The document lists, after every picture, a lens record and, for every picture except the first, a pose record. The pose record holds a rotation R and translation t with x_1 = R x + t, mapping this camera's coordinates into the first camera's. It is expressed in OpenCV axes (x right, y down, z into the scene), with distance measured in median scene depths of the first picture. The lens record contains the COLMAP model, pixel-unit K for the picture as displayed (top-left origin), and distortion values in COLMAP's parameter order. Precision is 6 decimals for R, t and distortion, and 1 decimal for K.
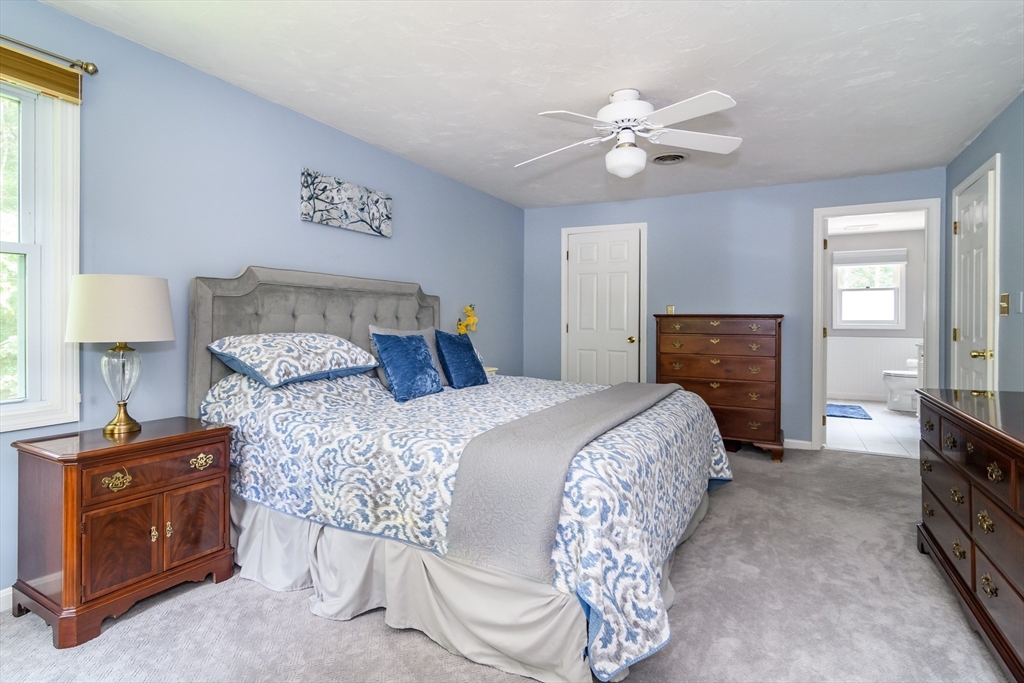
lens RADIAL K [[495.0, 0, 518.0], [0, 495.0, 320.2], [0, 0, 1]] dist [0.000217, 0.000176]
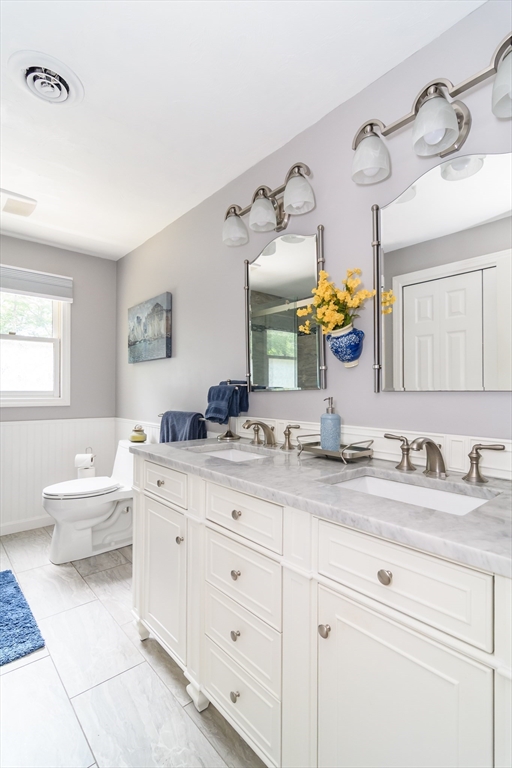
lens RADIAL K [[371.3, 0, 256.0], [0, 371.3, 386.5], [0, 0, 1]] dist [0.000217, 0.000176]
pose [[0.347961, 0.007339, 0.937480, 0.422430], [0.002688, 0.999957, -0.008826, -0.001081], [-0.937505, 0.005591, 0.347926, 0.614633]]
